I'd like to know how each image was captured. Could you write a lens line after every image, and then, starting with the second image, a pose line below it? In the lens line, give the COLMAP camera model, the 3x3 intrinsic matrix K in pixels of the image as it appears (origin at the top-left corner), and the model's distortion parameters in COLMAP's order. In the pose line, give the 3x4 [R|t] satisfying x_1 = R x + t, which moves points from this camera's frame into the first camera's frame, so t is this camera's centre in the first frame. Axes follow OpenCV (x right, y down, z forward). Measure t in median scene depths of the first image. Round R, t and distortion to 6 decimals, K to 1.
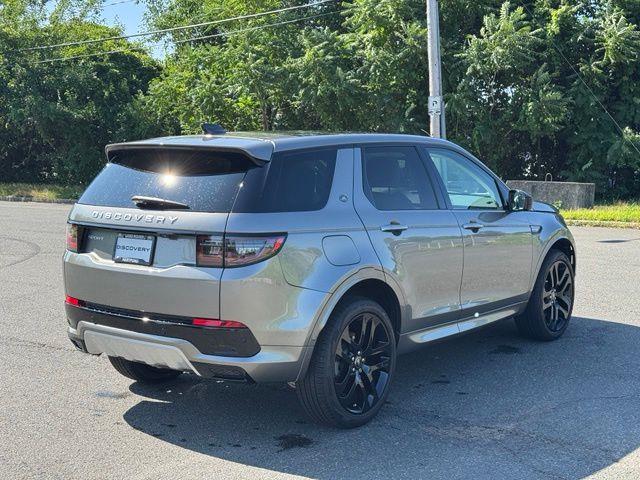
lens RADIAL K [[889.1, 0, 320.0], [0, 889.1, 240.0], [0, 0, 1]] dist [0.140303, 0.003557]
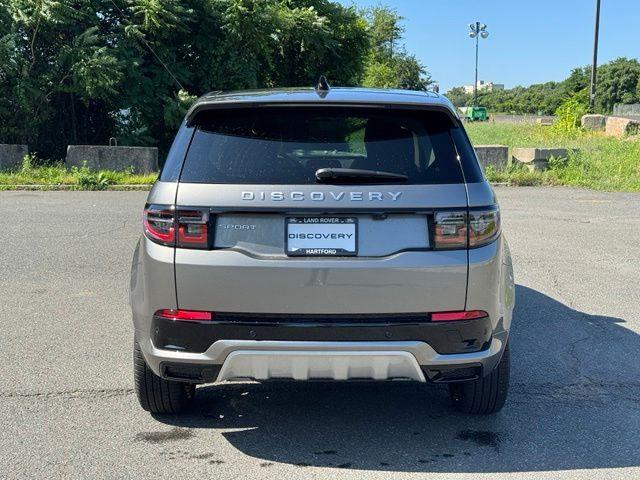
lens RADIAL K [[889.1, 0, 320.0], [0, 889.1, 240.0], [0, 0, 1]] dist [0.140303, 0.003557]
pose [[0.800125, -0.085060, 0.593771, -0.662113], [0.062184, 0.996323, 0.058932, -0.032448], [-0.596601, -0.010230, 0.802473, 0.377674]]
